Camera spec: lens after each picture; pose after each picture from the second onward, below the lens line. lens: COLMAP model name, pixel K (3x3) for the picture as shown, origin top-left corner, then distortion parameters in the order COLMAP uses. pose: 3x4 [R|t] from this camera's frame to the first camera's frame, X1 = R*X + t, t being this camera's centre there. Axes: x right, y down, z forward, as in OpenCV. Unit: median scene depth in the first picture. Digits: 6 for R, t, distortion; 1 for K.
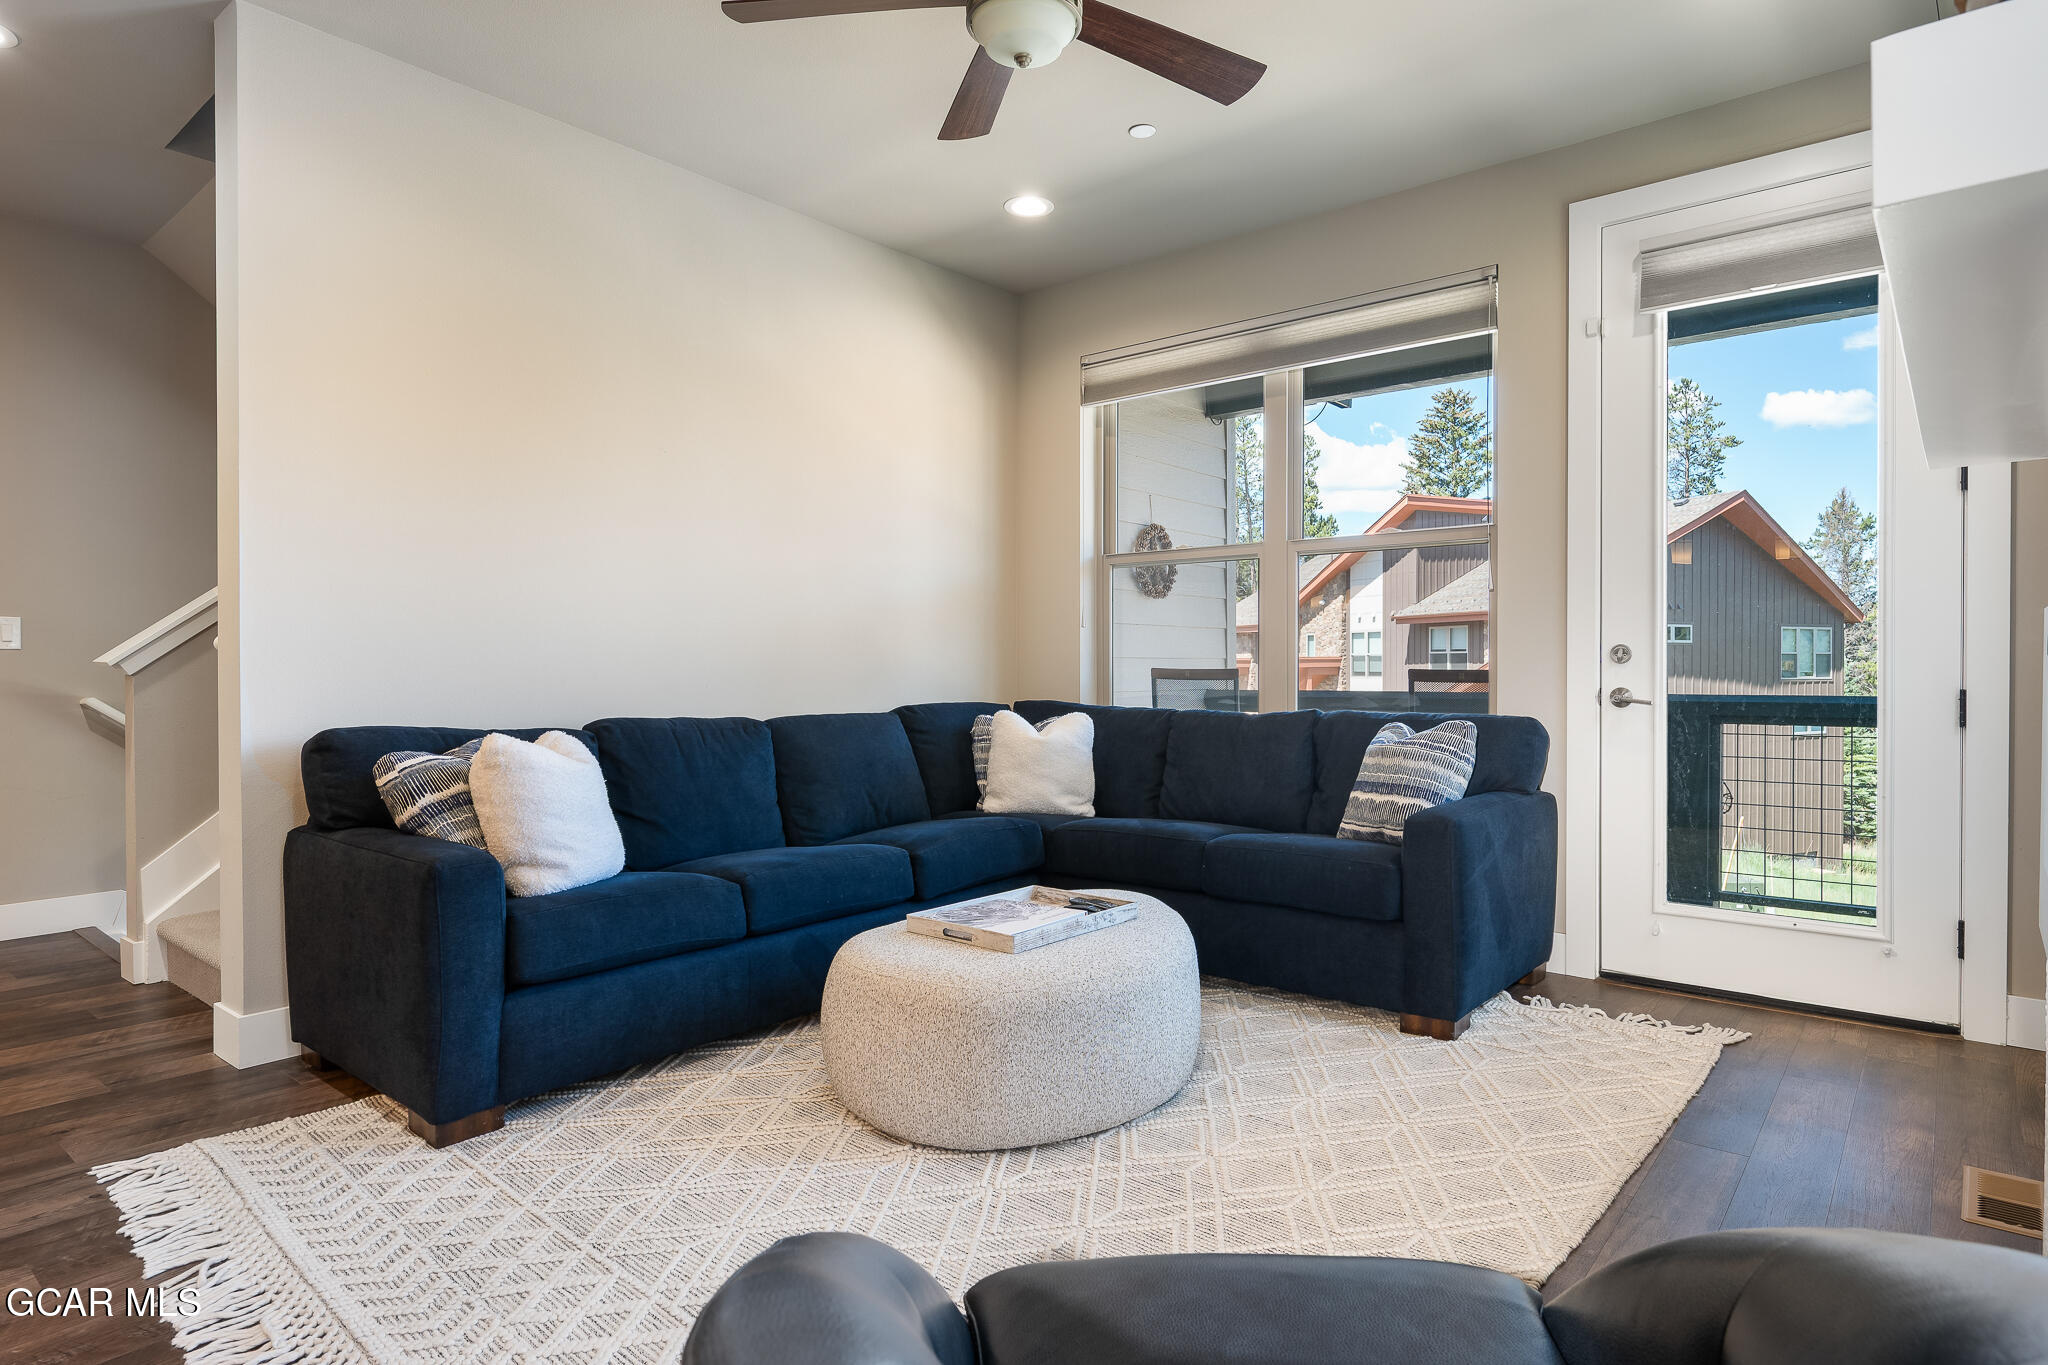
lens RADIAL K [[1105.4, 0, 1014.6], [0, 1105.4, 679.8], [0, 0, 1]] dist [-0.000472, -0.000408]
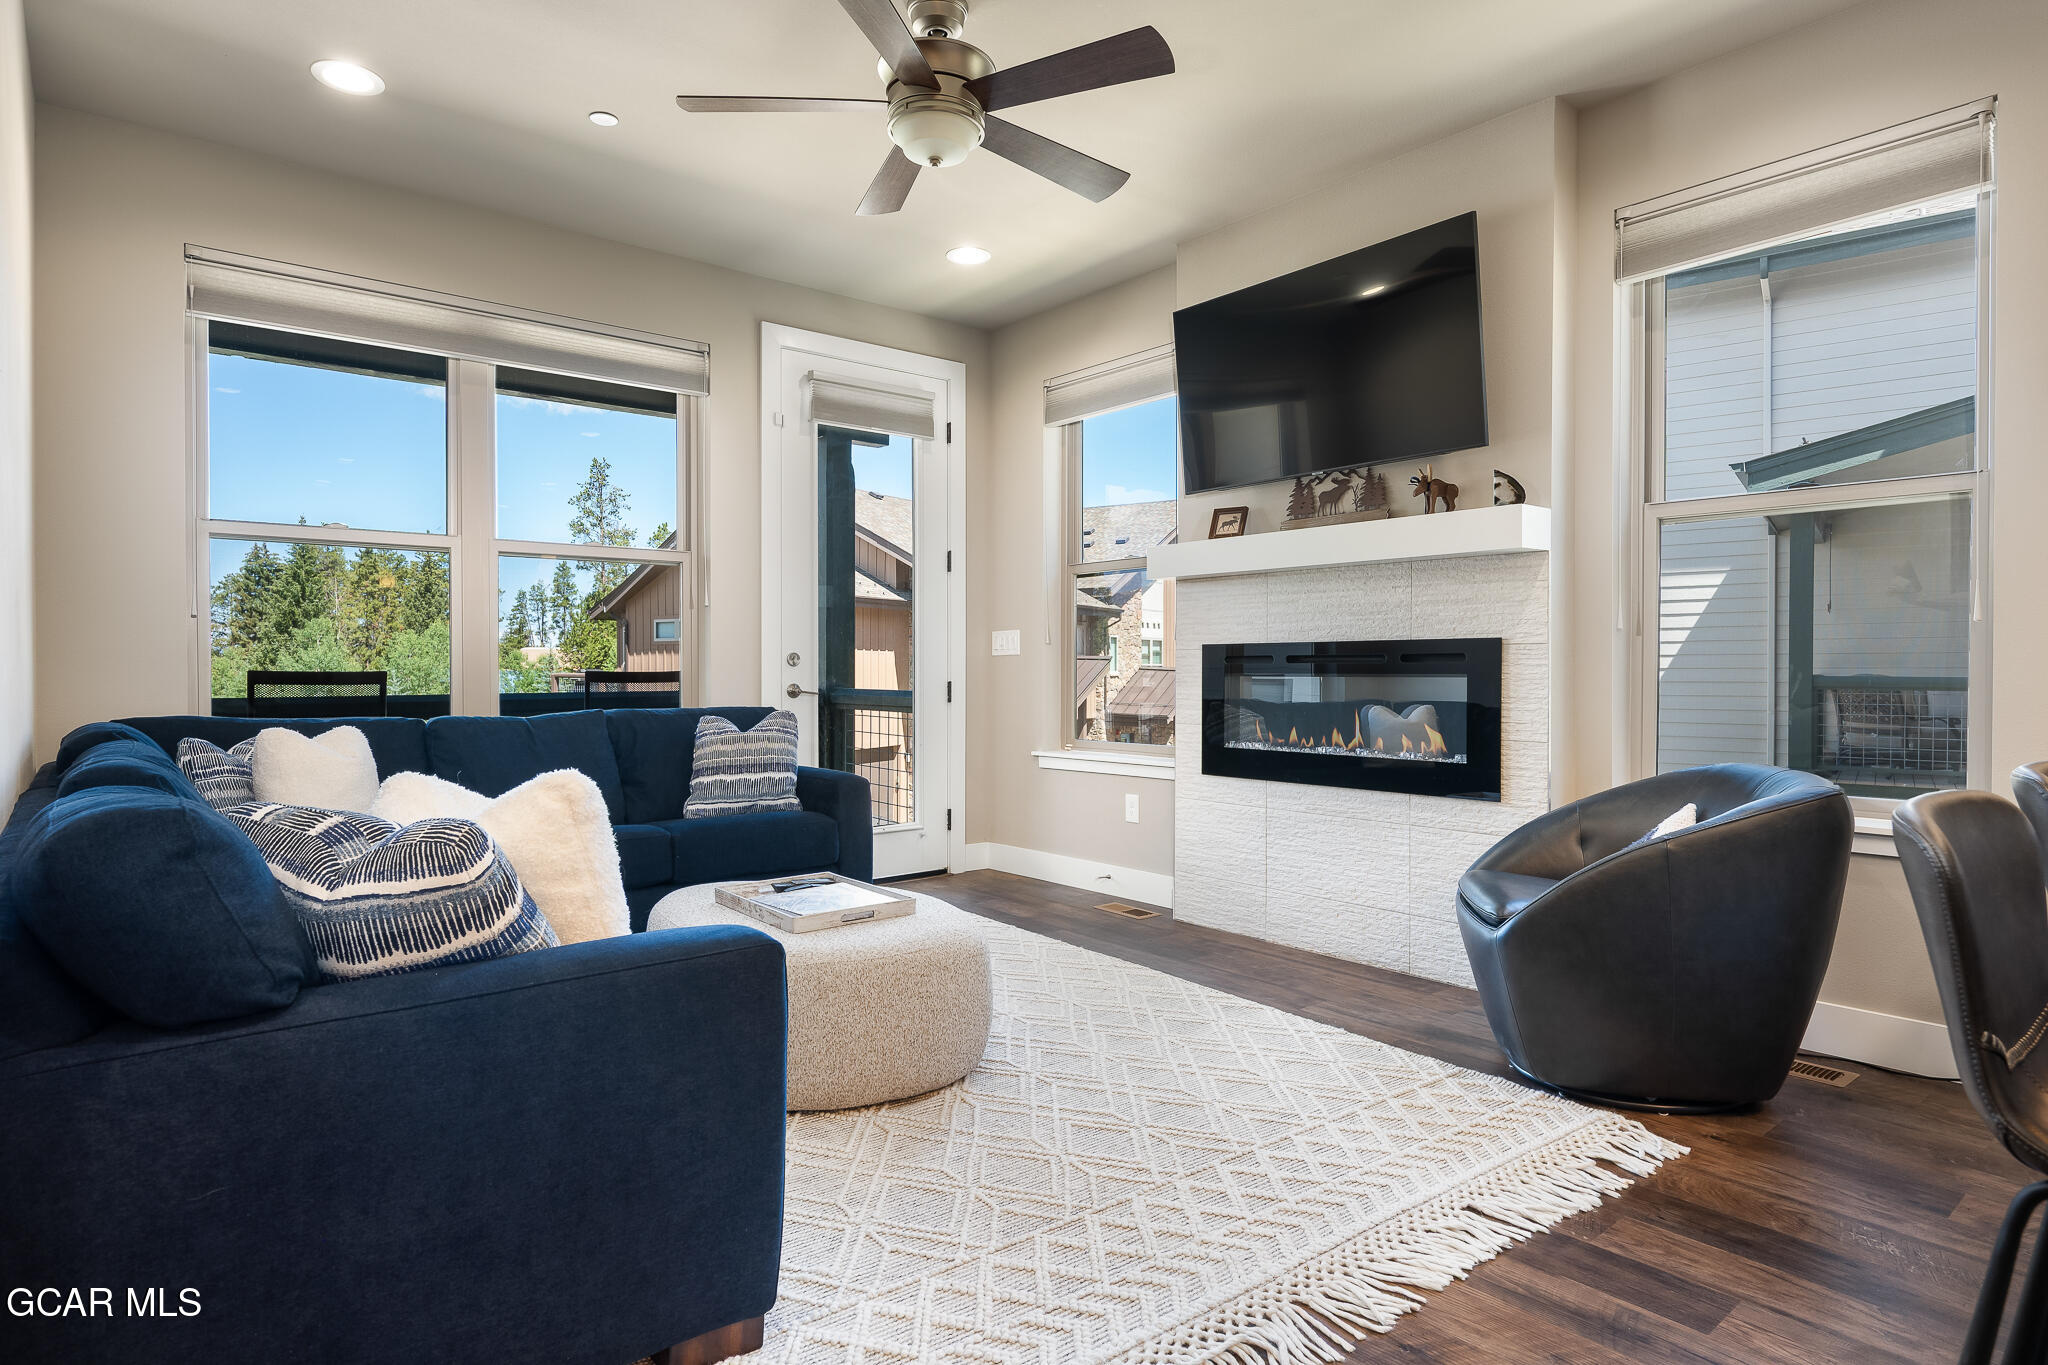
lens RADIAL K [[1105.4, 0, 1014.6], [0, 1105.4, 679.8], [0, 0, 1]] dist [-0.000472, -0.000408]
pose [[0.195113, -0.007927, 0.980749, -0.819694], [0.011180, 0.999920, 0.005857, -0.003569], [-0.980717, 0.009822, 0.195186, 0.485002]]
